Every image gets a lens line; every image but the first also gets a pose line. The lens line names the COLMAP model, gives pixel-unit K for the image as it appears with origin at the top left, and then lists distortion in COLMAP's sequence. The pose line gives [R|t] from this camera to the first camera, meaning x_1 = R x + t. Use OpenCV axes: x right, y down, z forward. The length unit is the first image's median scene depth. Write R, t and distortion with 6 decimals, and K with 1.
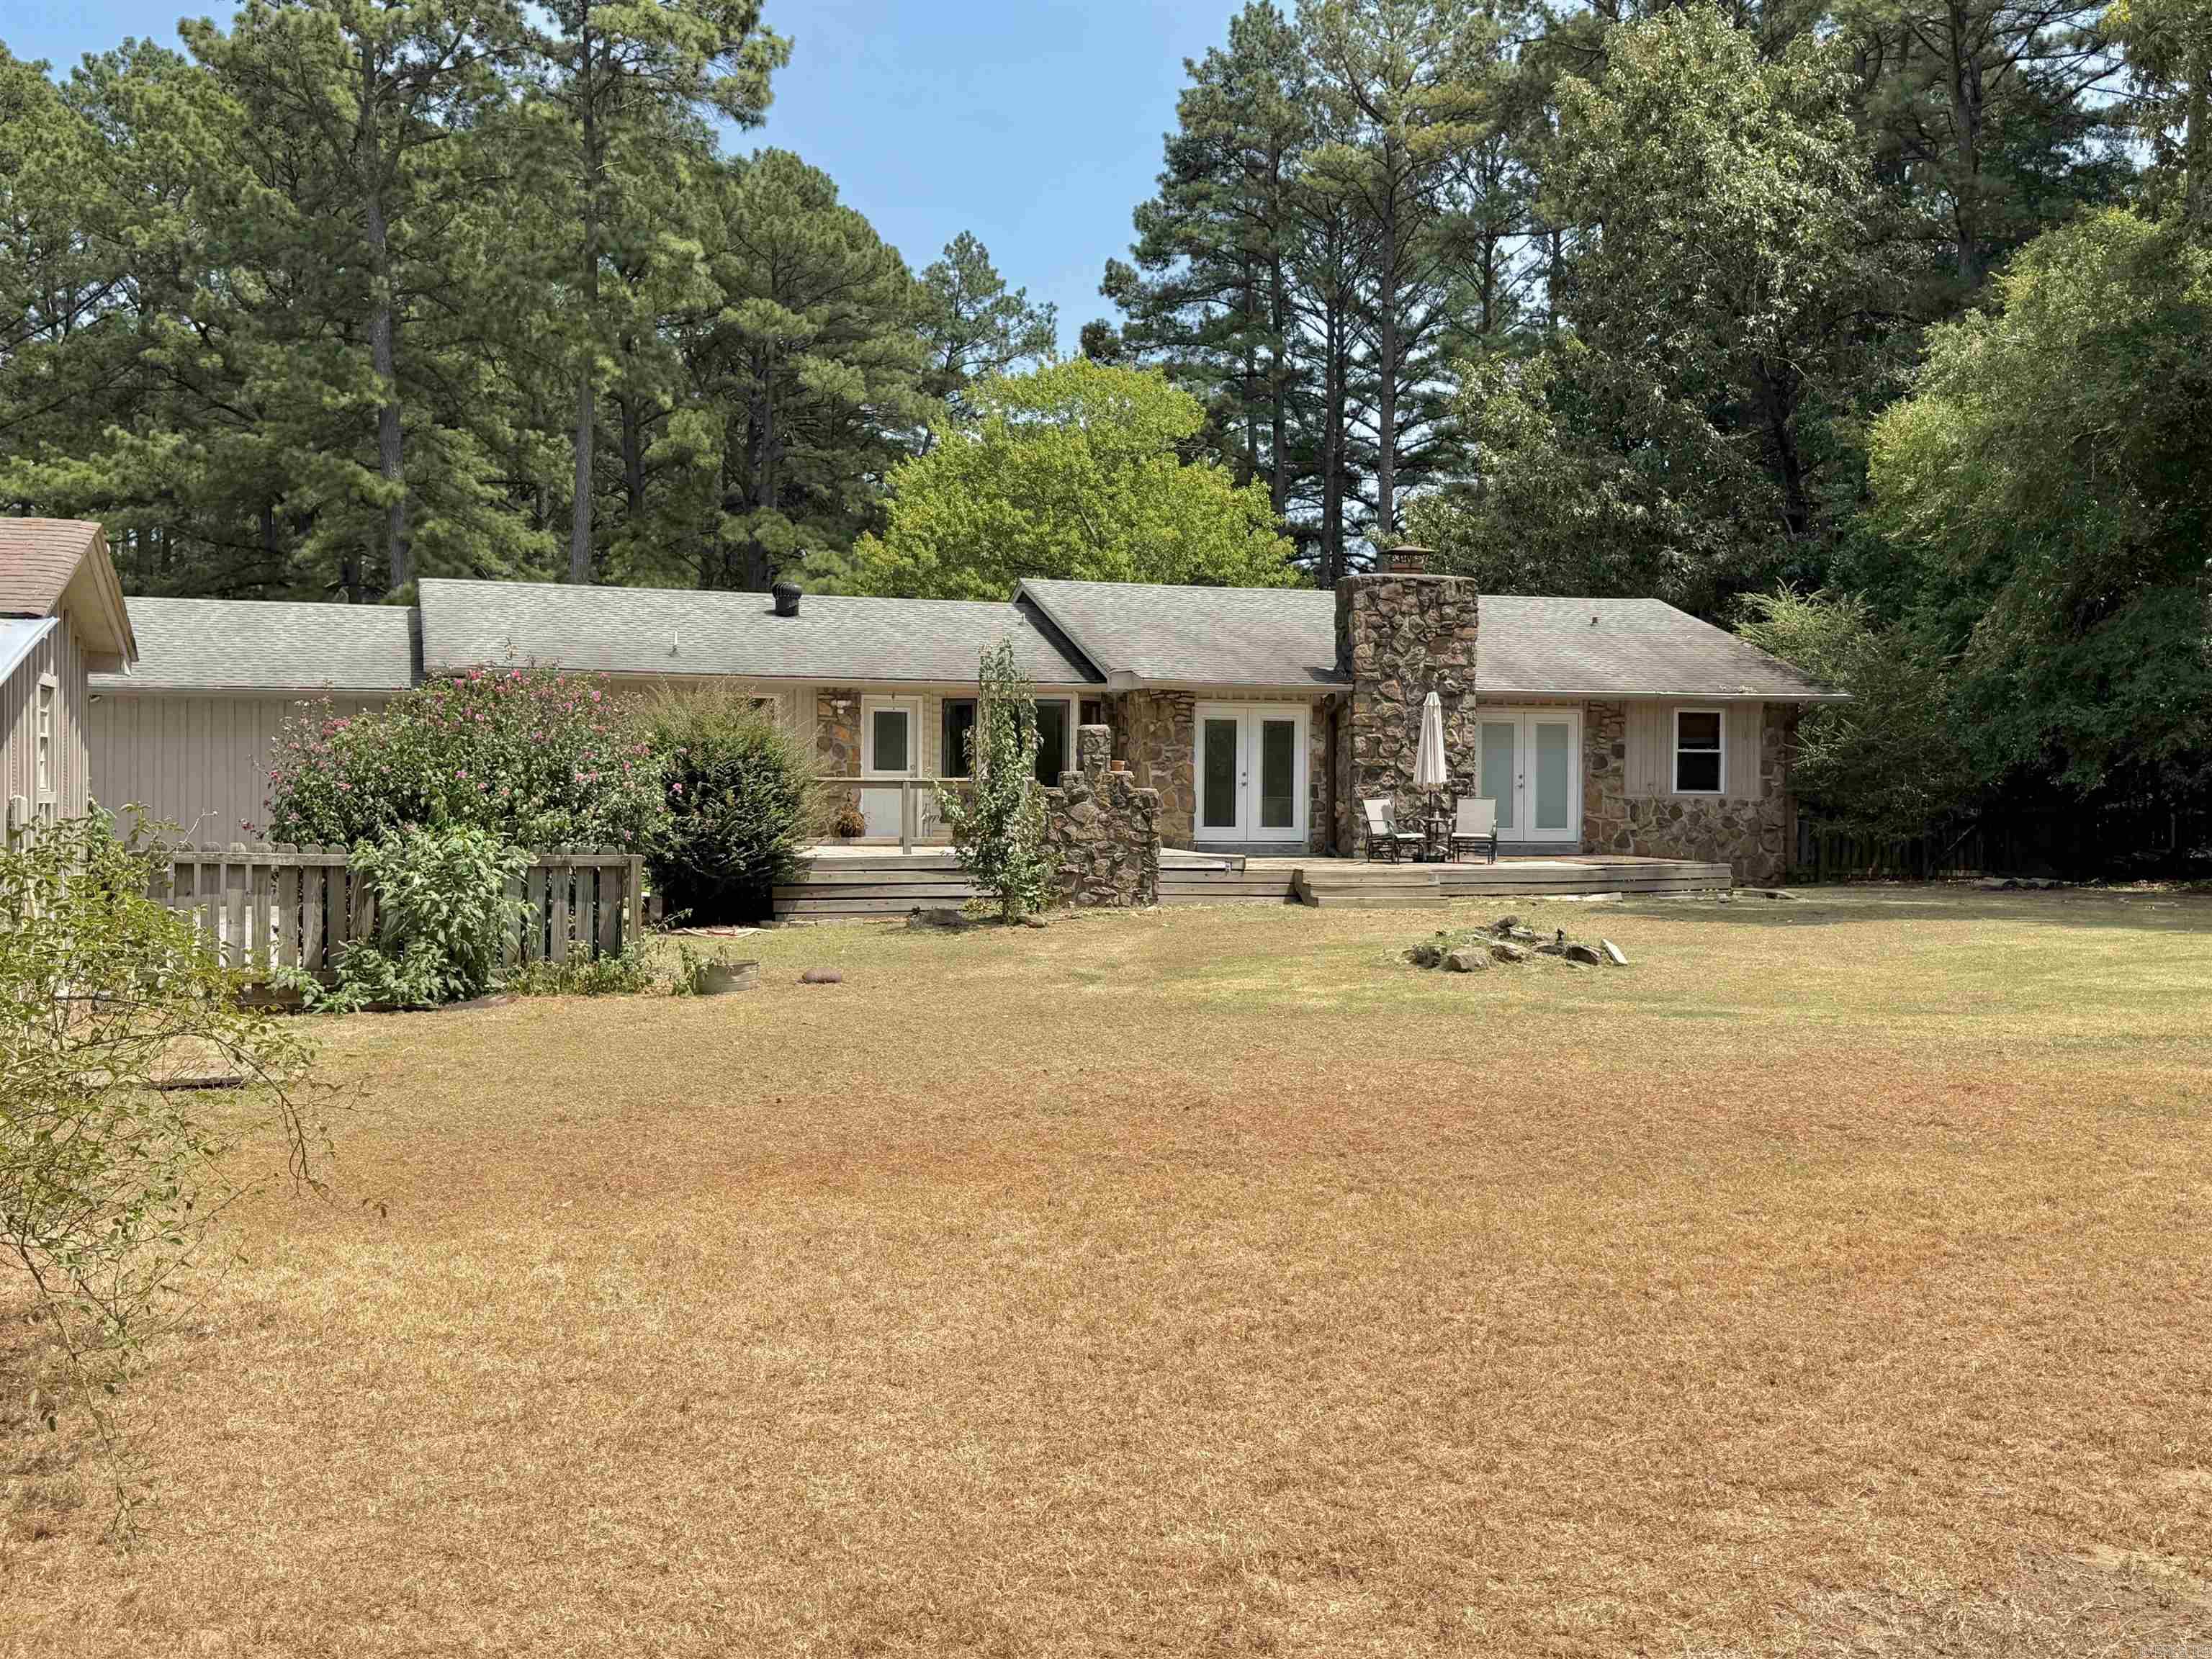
lens RADIAL K [[2254.5, 0, 1106.0], [0, 2254.5, 829.5], [0, 0, 1]] dist [0.047443, -0.206442]
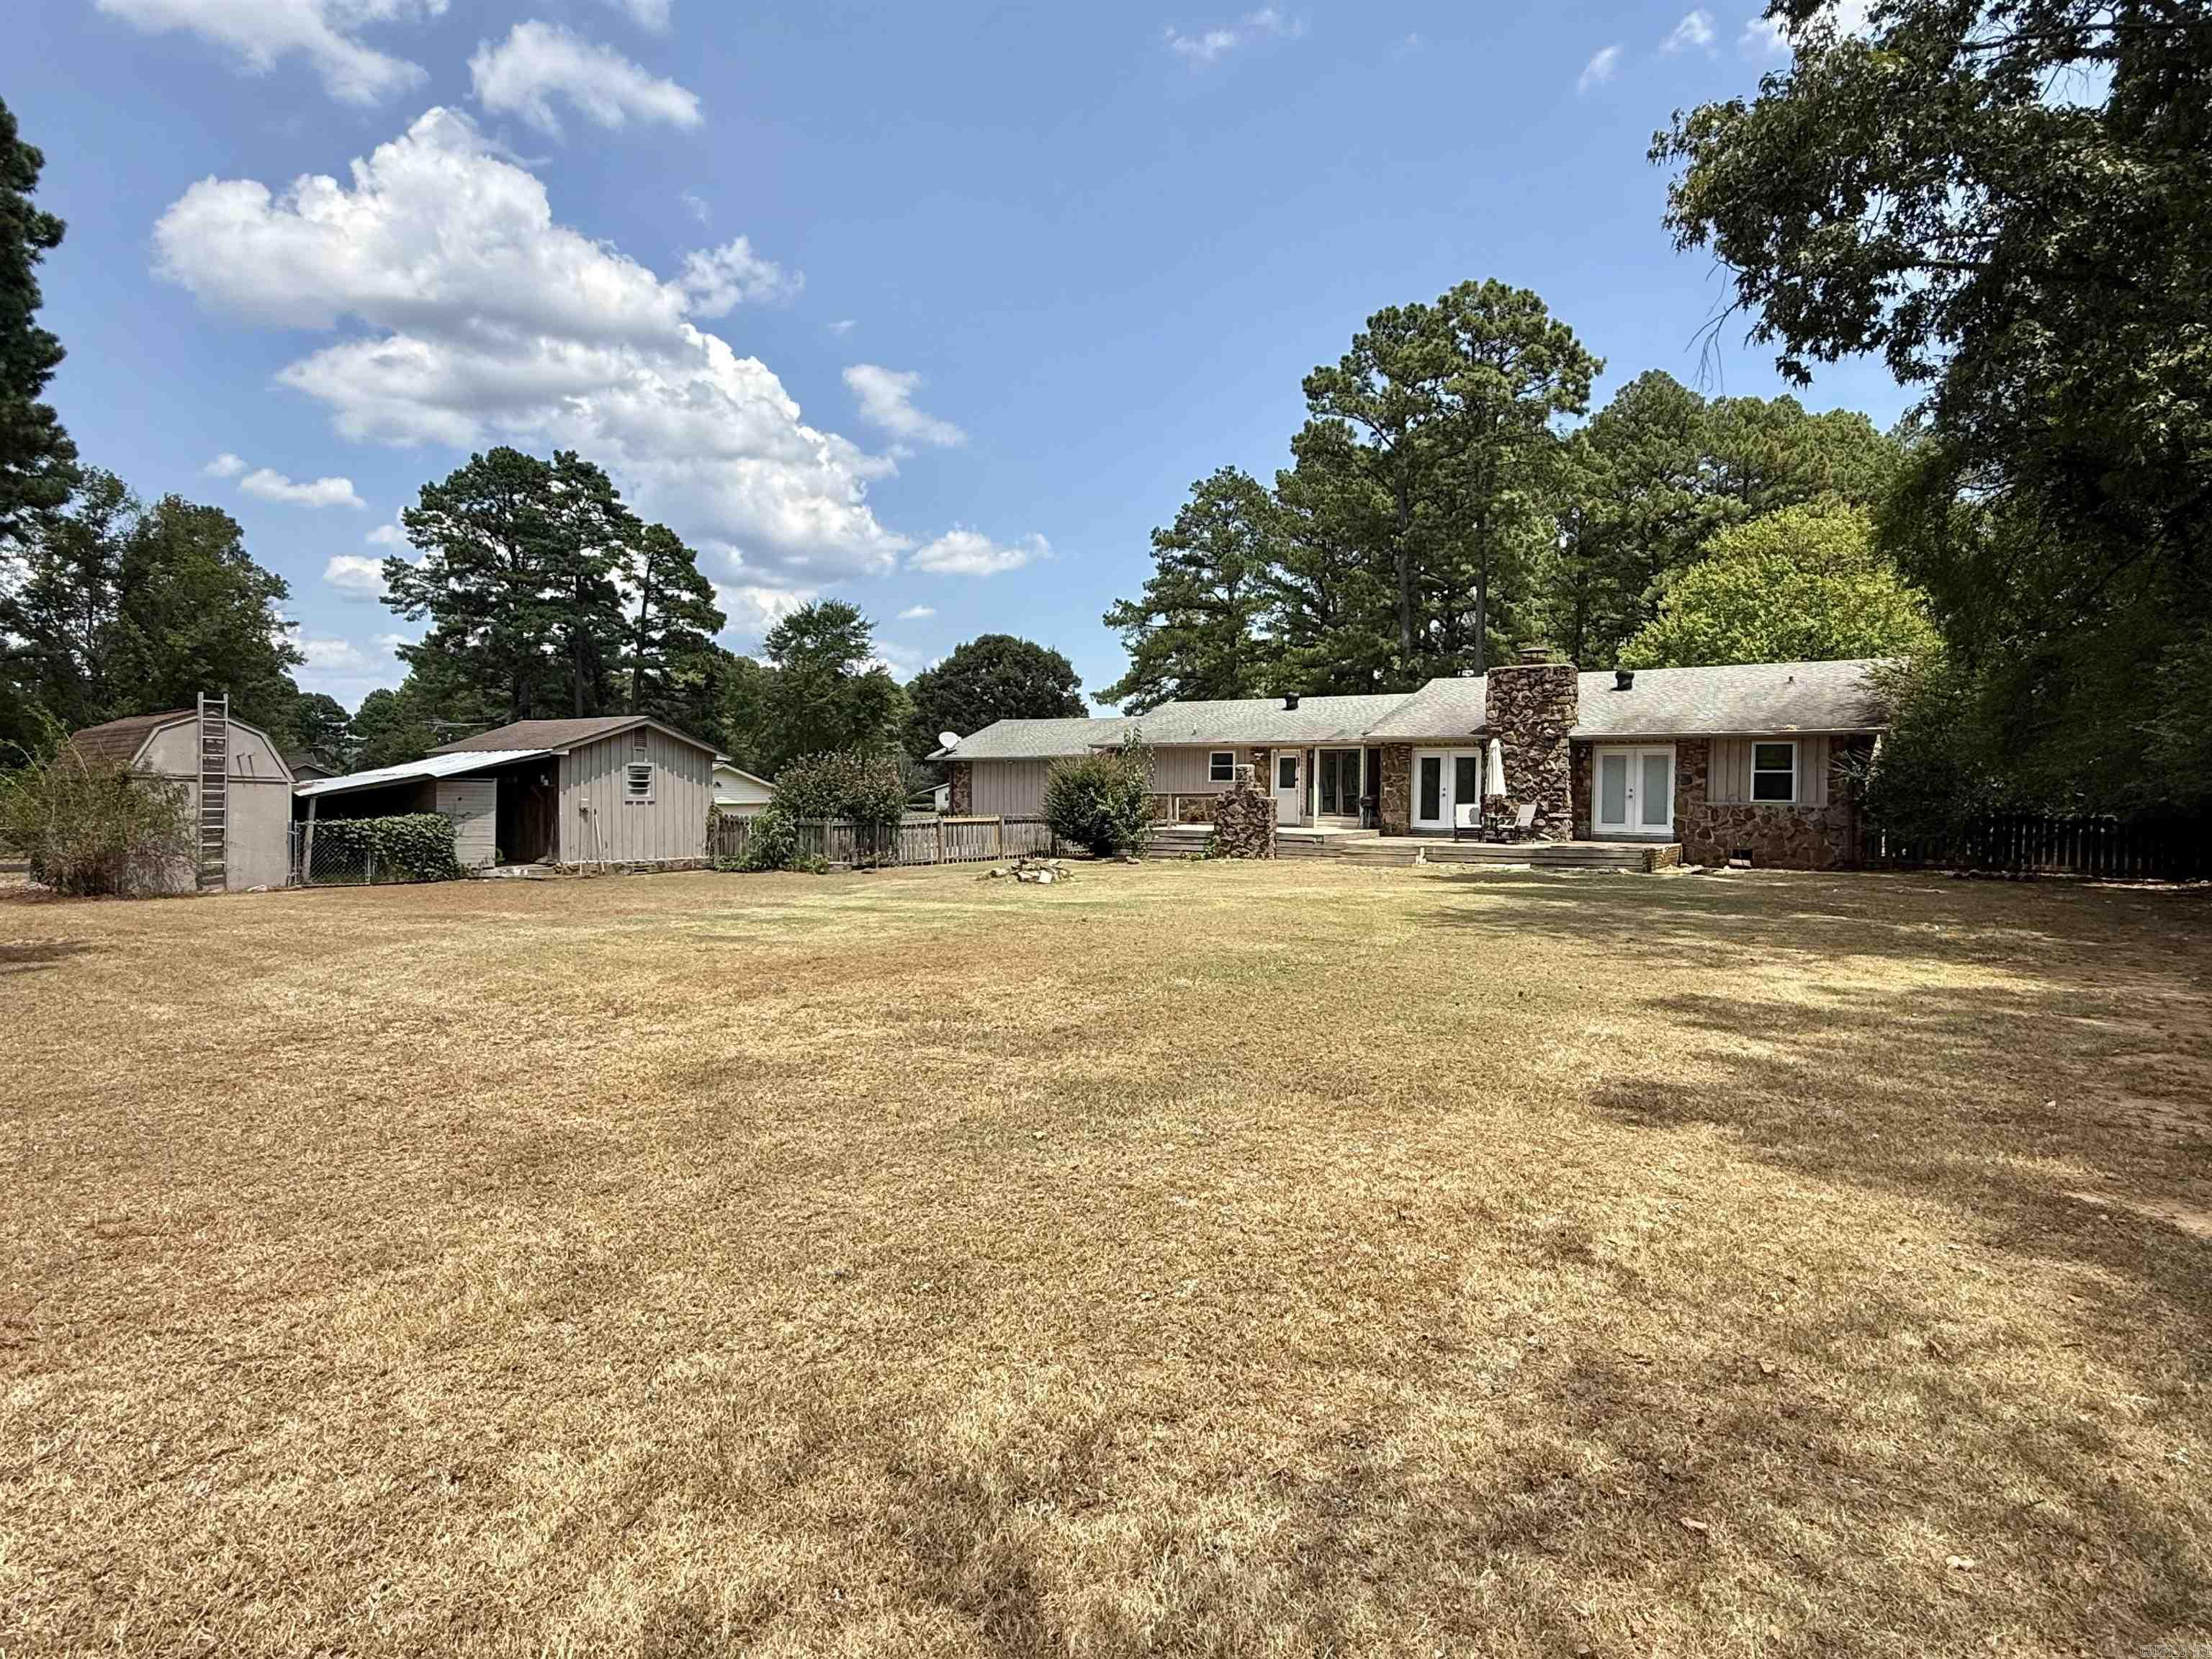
lens RADIAL K [[1269.7, 0, 1102.6], [0, 1269.7, 823.8], [0, 0, 1]] dist [-0.004192, 0.004928]
pose [[0.621442, 0.017645, -0.783261, 0.539125], [-0.016092, 0.999823, 0.009756, -0.002938], [0.783295, 0.006542, 0.621616, 0.161240]]
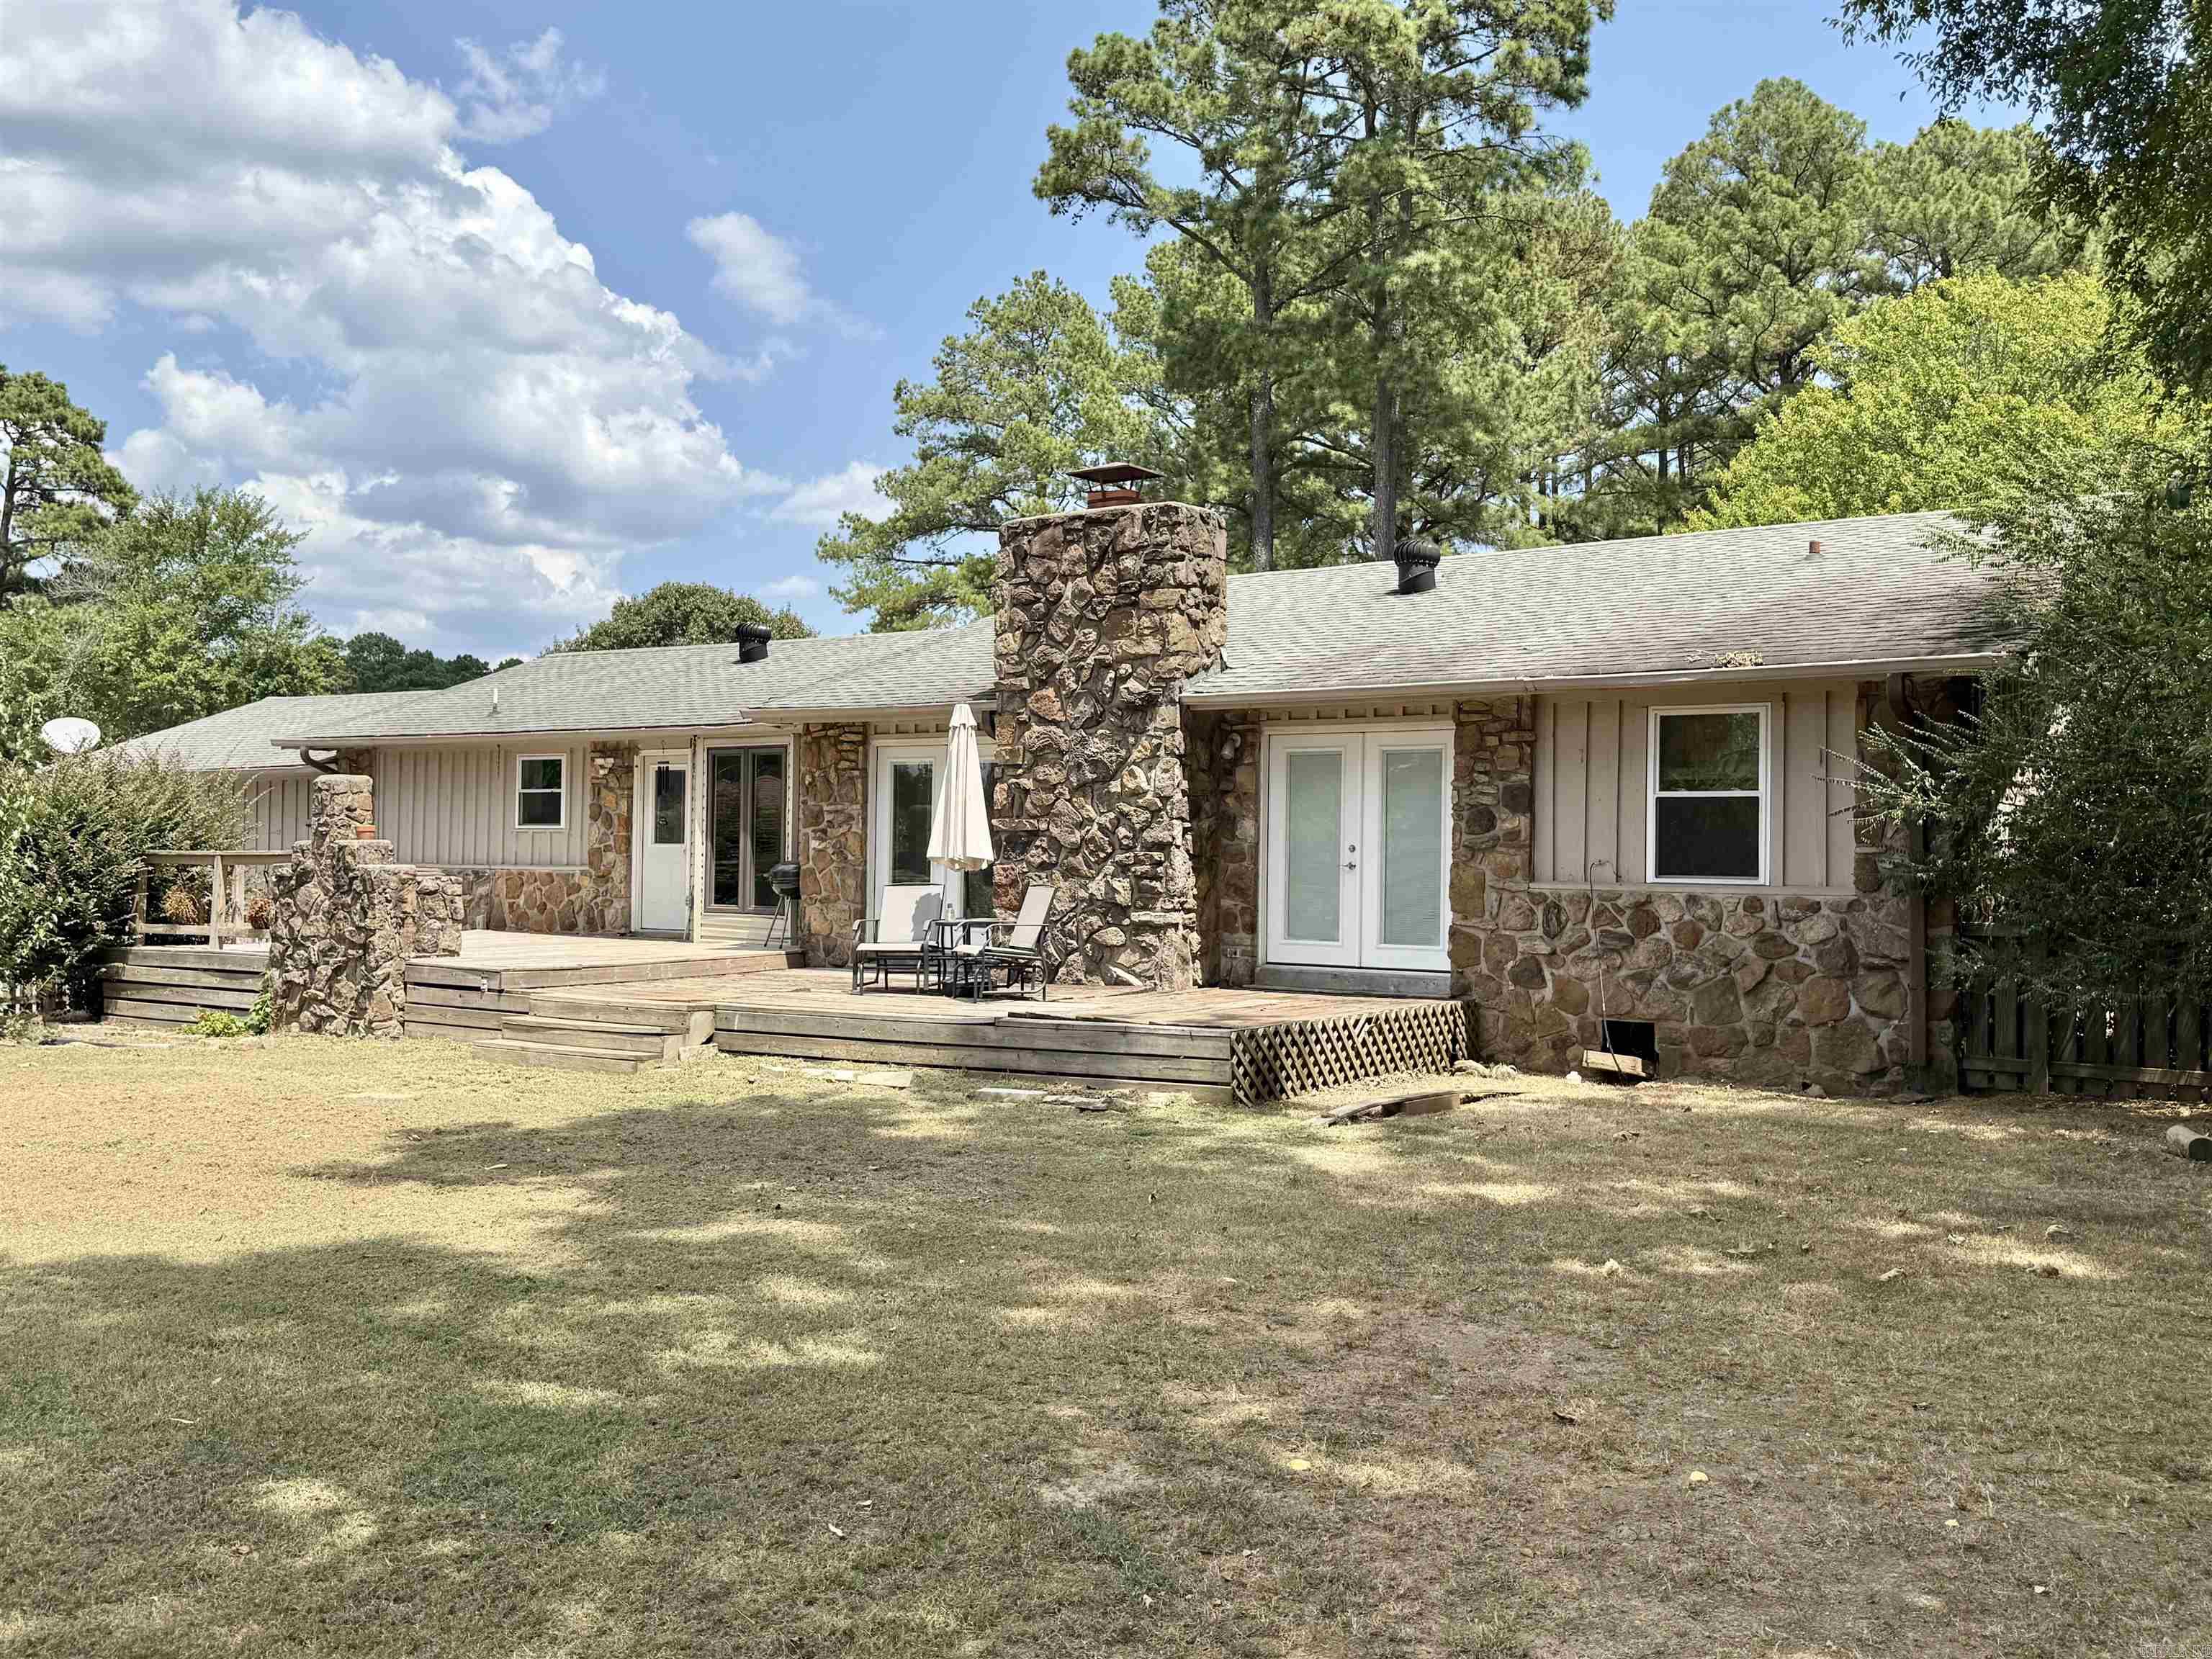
lens RADIAL K [[1944.9, 0, 1093.7], [0, 1944.9, 830.5], [0, 0, 1]] dist [0.168638, -0.364434]
pose [[0.633067, -0.011492, -0.774012, 0.436221], [-0.019902, 0.999318, -0.031114, -0.010063], [0.773841, 0.035101, 0.632406, 0.553719]]
